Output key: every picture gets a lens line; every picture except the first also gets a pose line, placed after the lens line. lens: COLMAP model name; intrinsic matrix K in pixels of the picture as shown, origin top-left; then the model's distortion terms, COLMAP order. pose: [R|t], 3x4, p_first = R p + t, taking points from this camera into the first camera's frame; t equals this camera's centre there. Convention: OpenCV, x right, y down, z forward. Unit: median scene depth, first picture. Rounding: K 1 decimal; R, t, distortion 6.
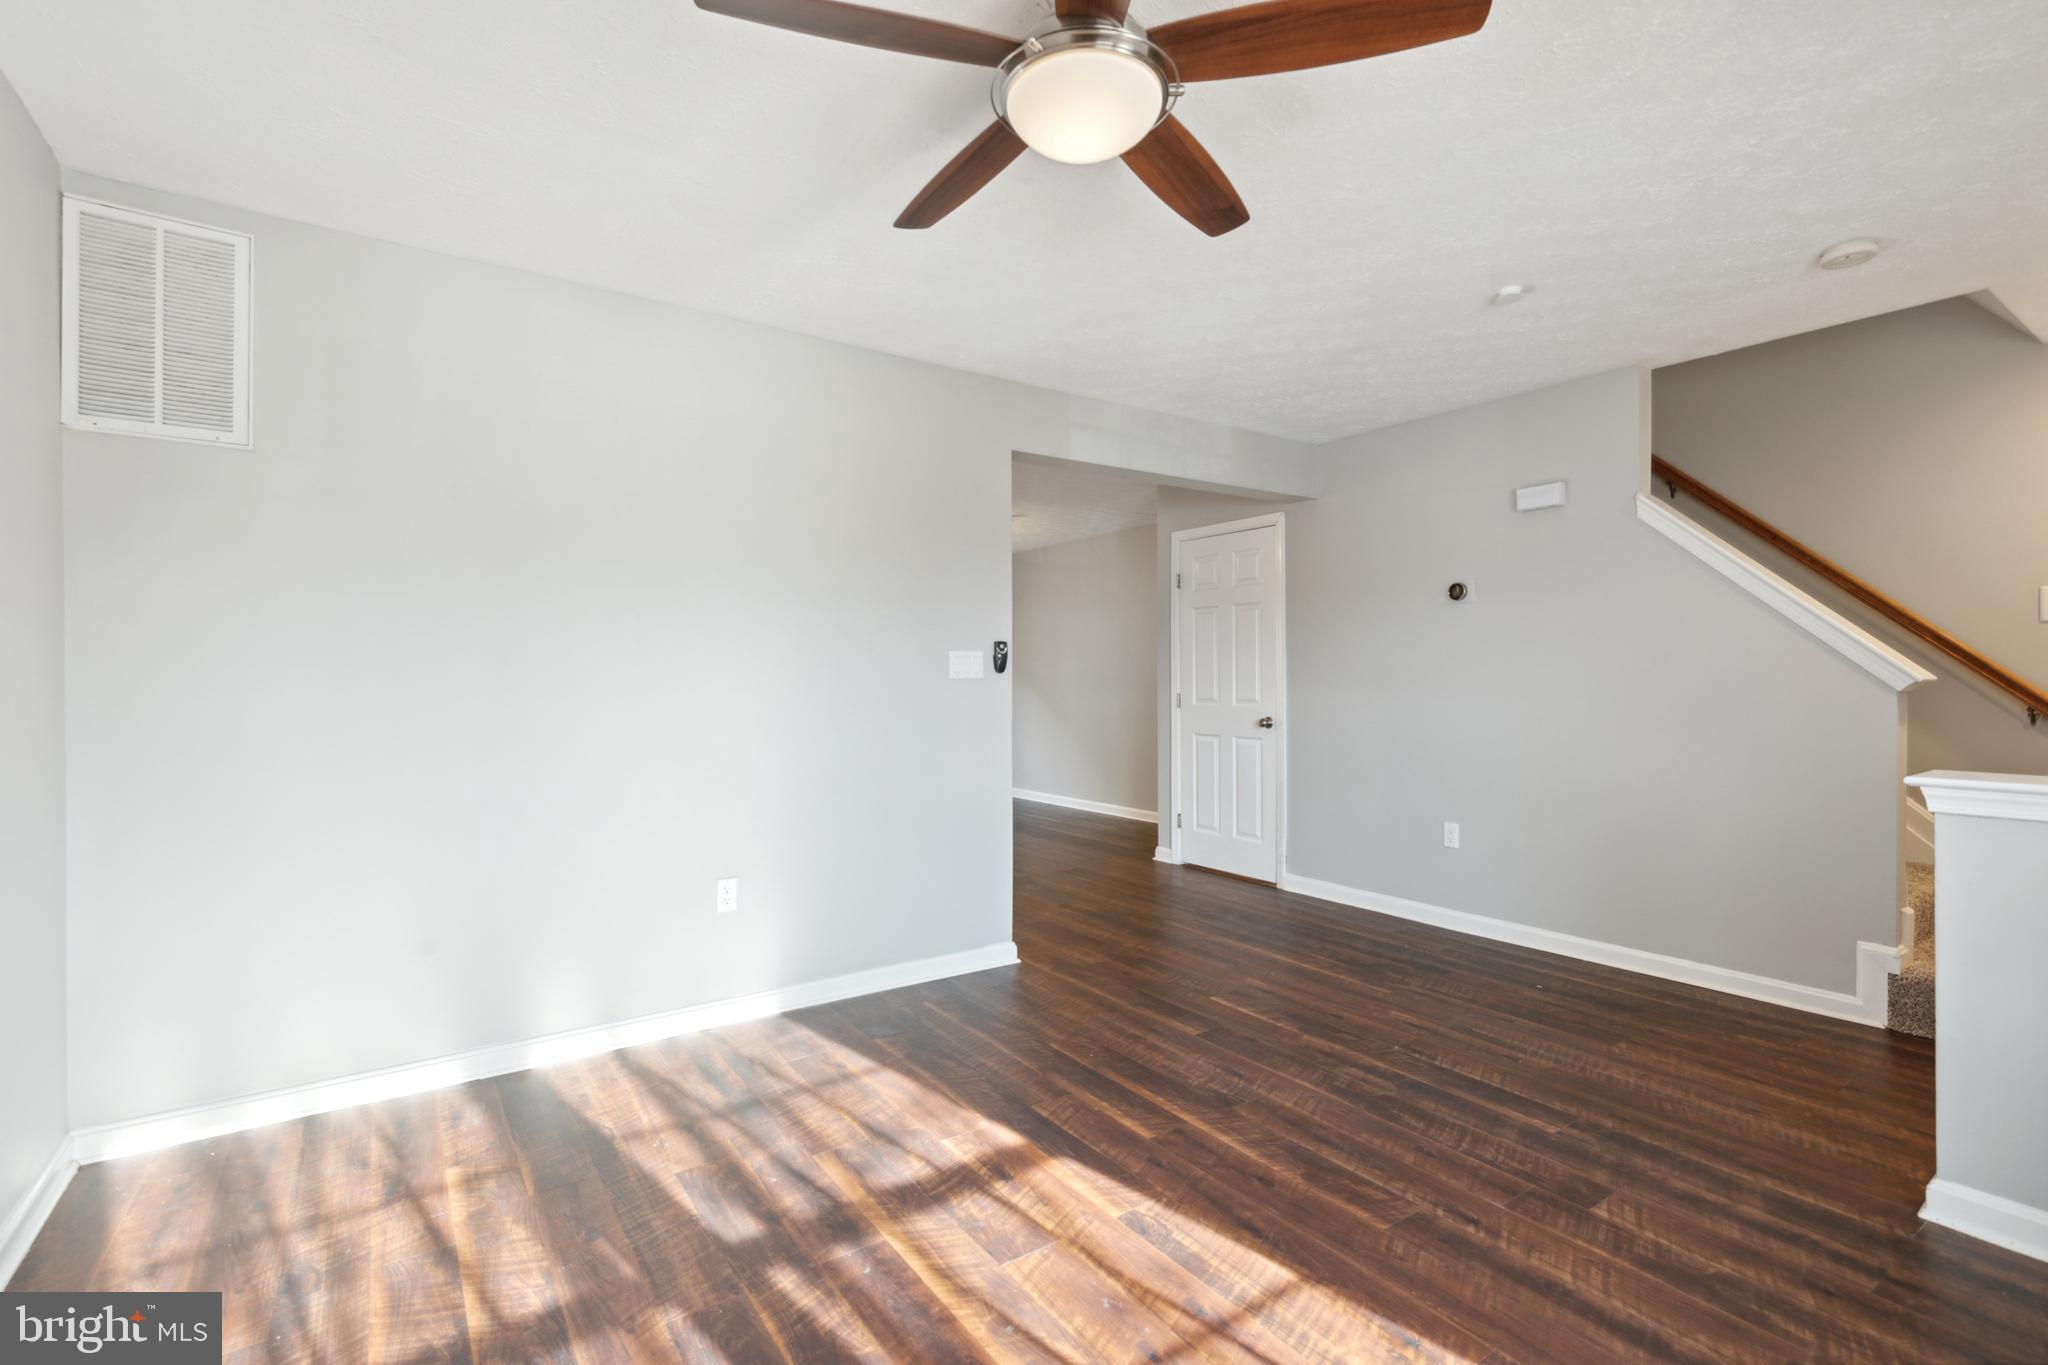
lens RADIAL K [[937.7, 0, 1023.5], [0, 937.7, 674.3], [0, 0, 1]] dist [0.030104, -0.011705]
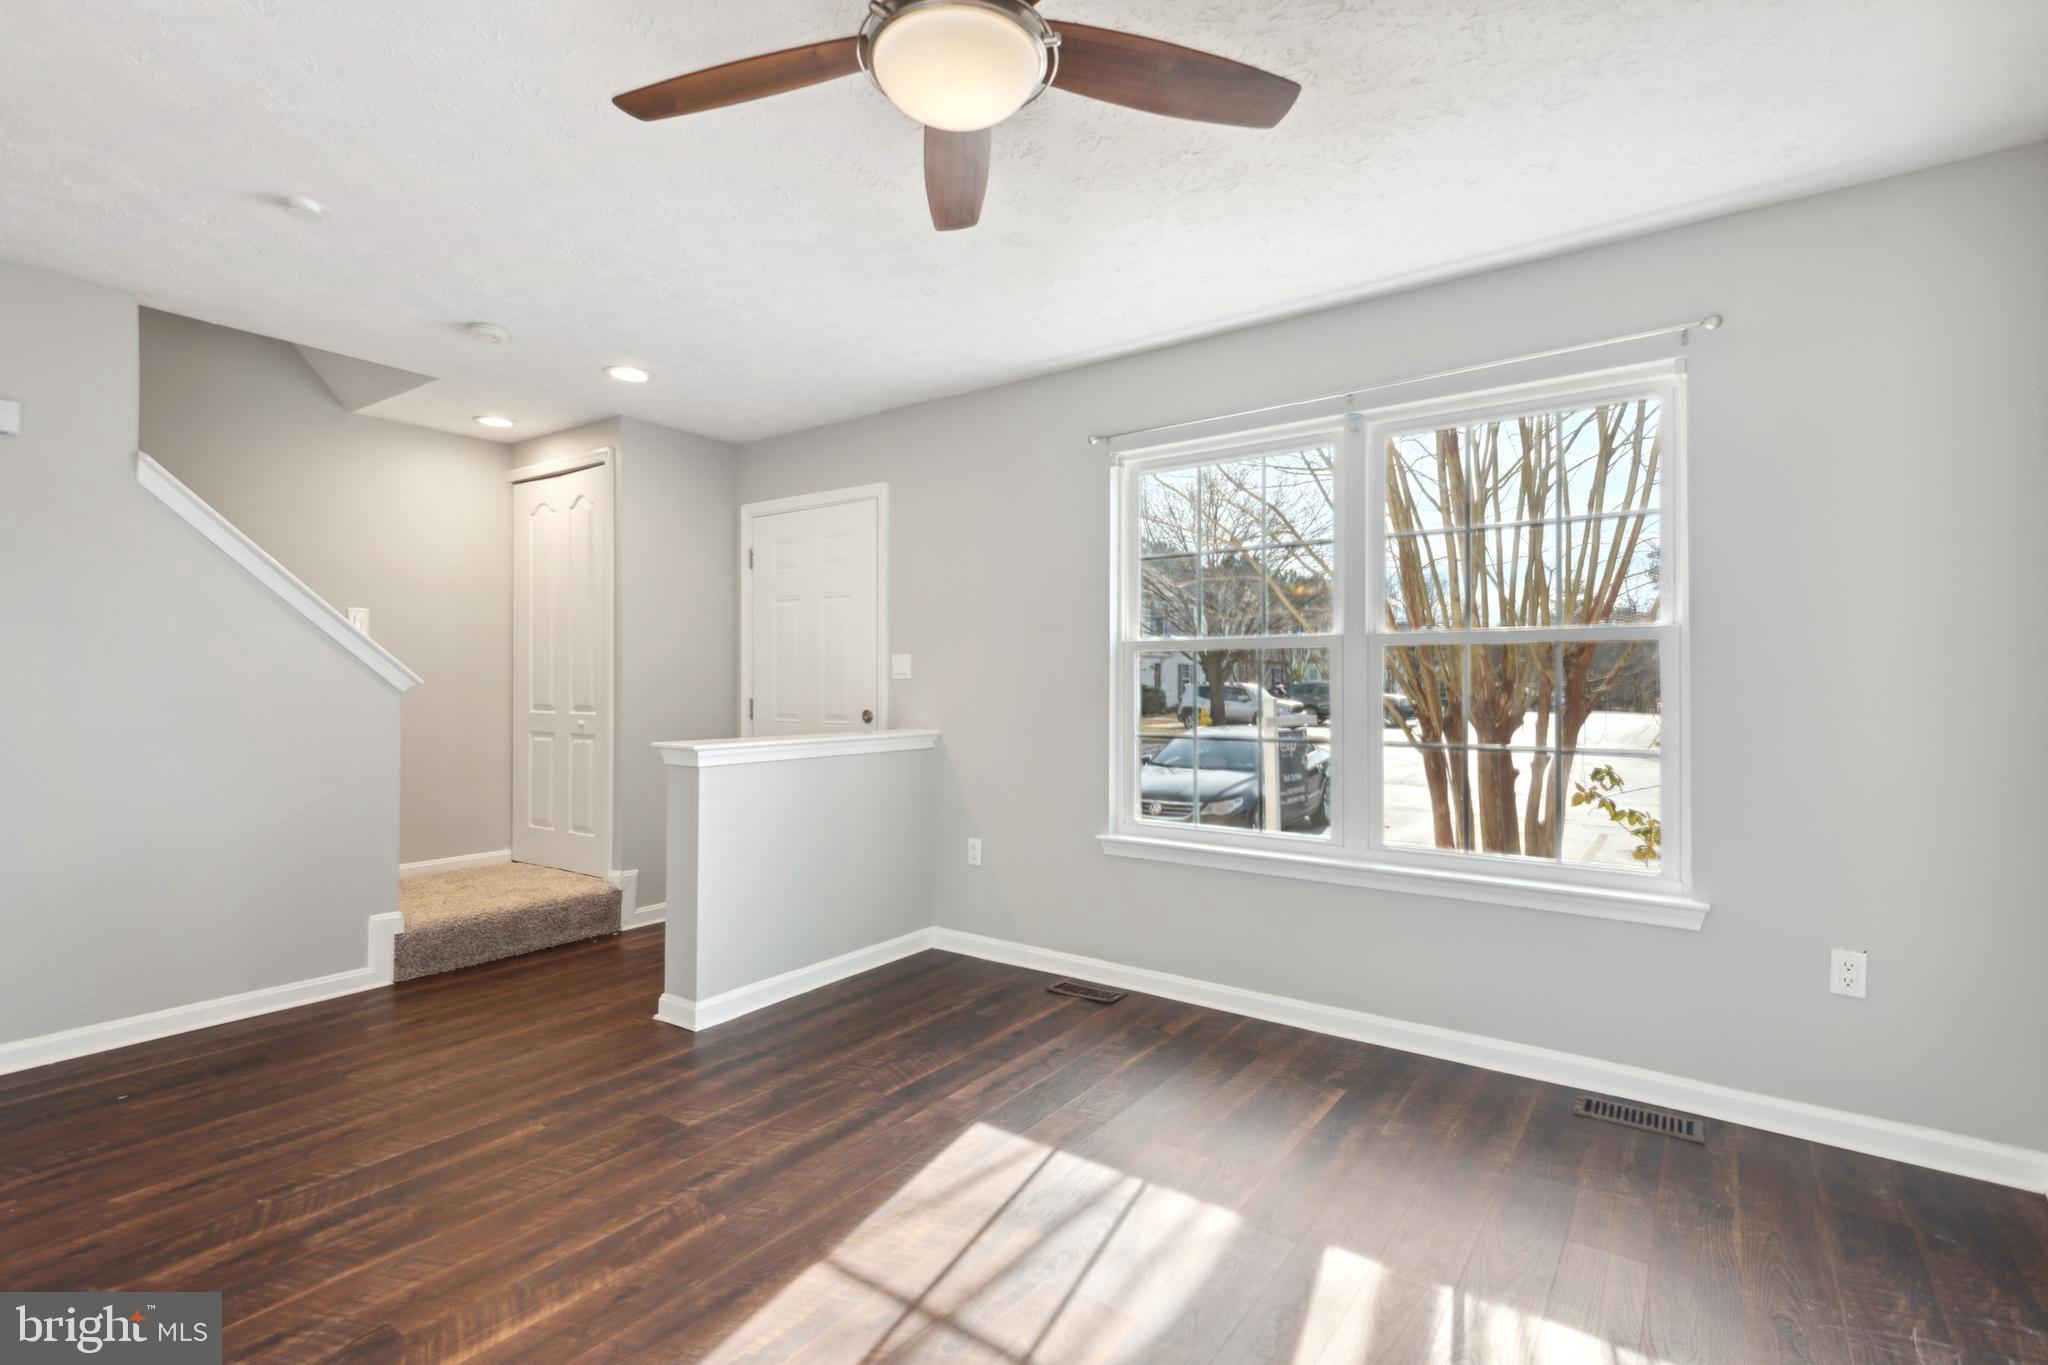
lens RADIAL K [[937.7, 0, 1023.5], [0, 937.7, 674.3], [0, 0, 1]] dist [0.030104, -0.011705]
pose [[-0.332502, 0.011445, 0.943033, -0.550115], [-0.007701, 0.999860, -0.014850, 0.007867], [-0.943071, -0.012200, -0.332367, 0.821338]]
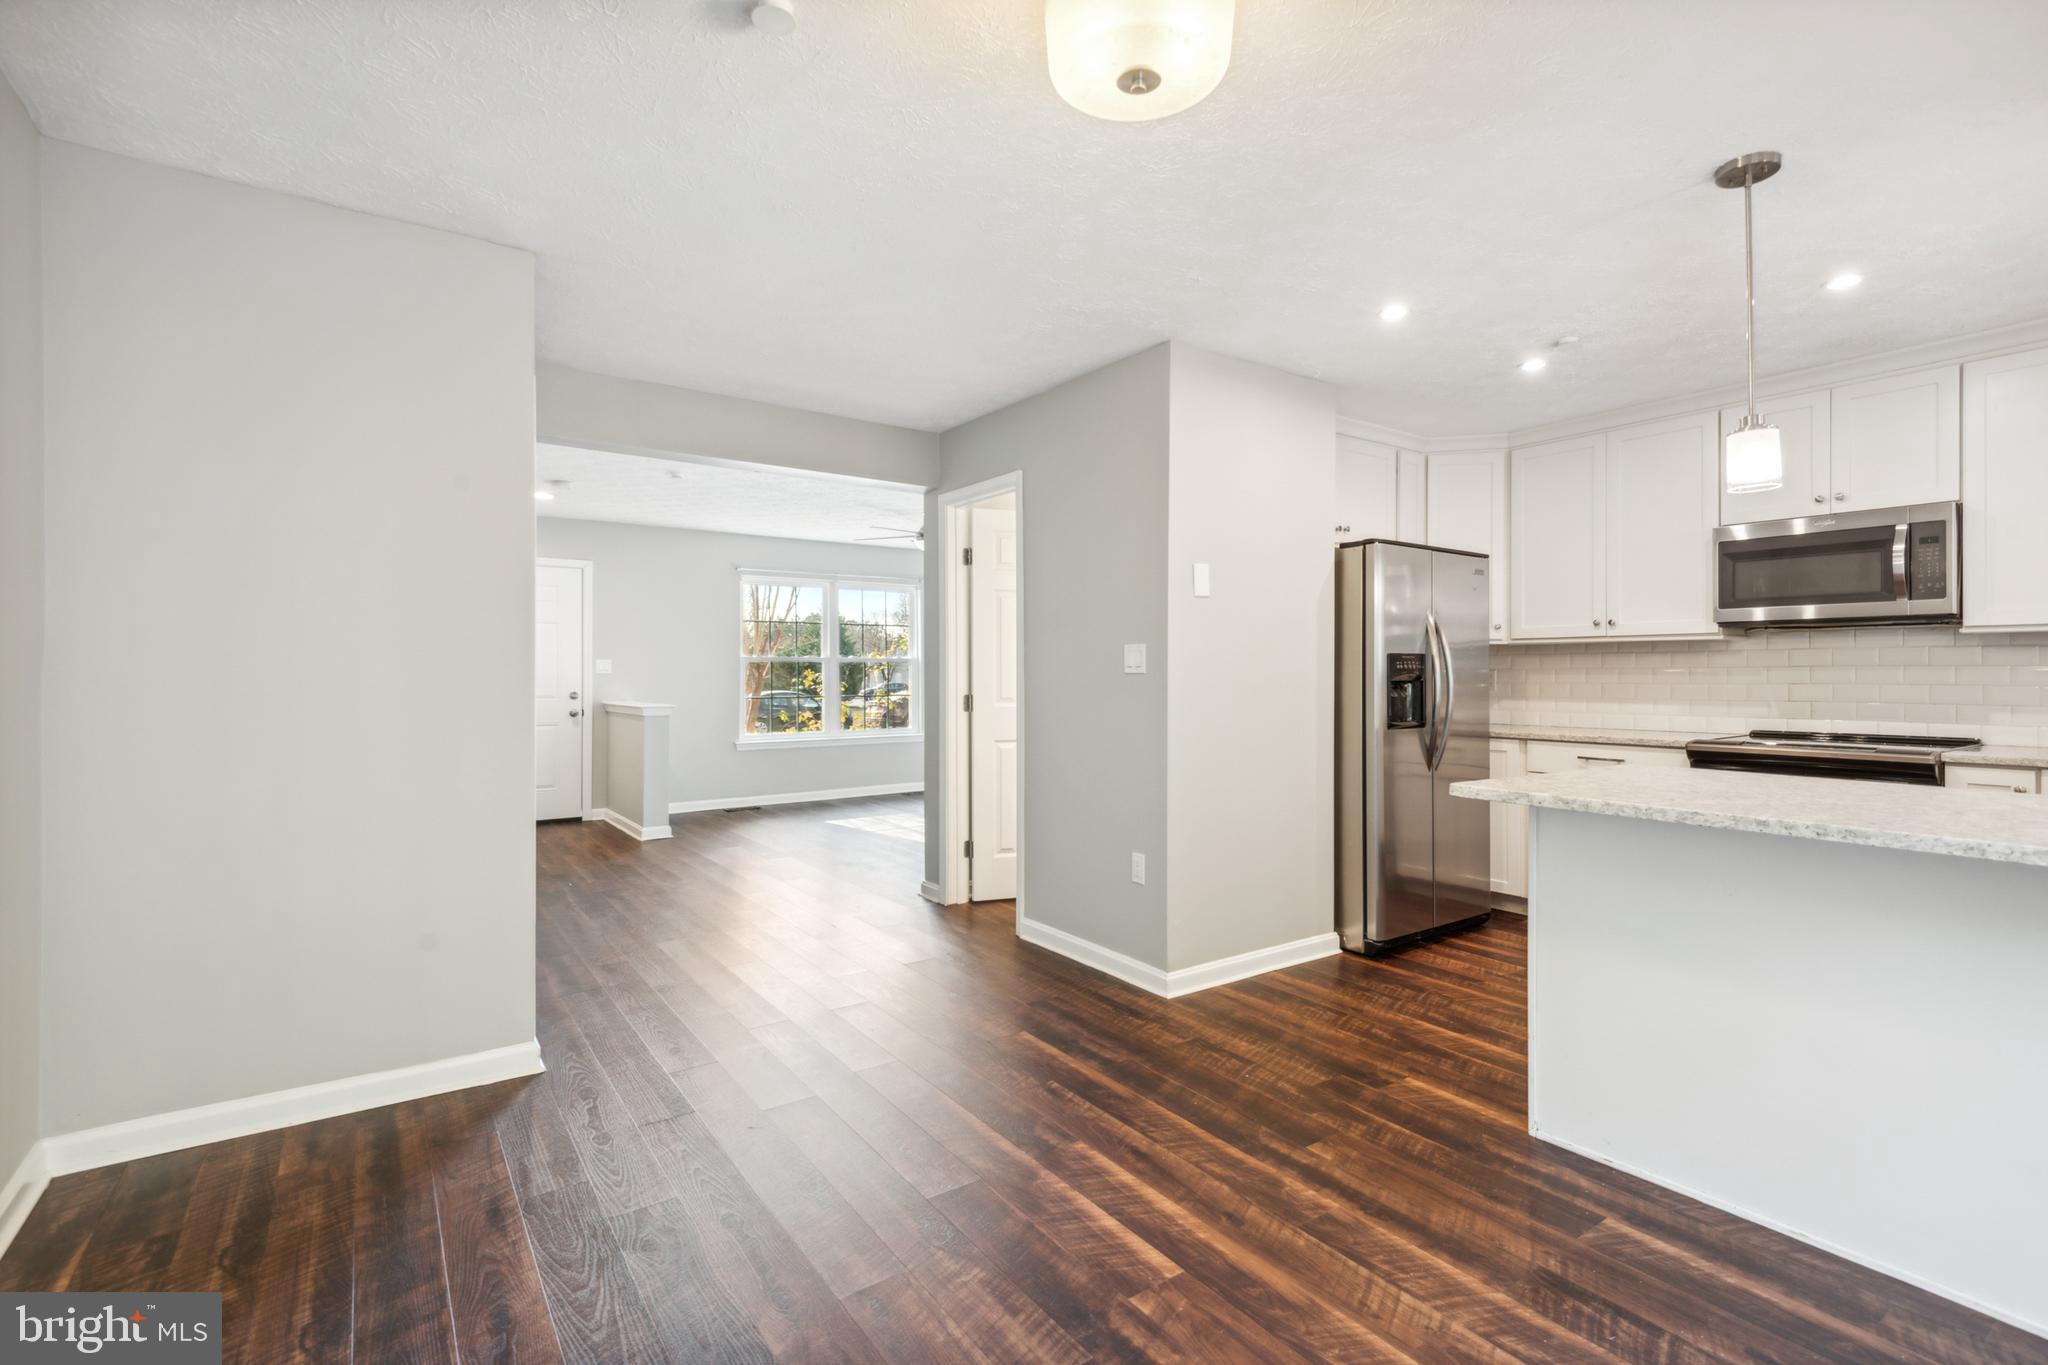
lens RADIAL K [[927.6, 0, 1024.0], [0, 927.6, 682.5], [0, 0, 1]] dist [0.002986, 0.000531]
pose [[-0.999969, 0.002662, 0.007439, -0.253819], [0.002678, 0.999994, 0.002102, 0.019201], [-0.007433, 0.002122, -0.999970, 3.431433]]
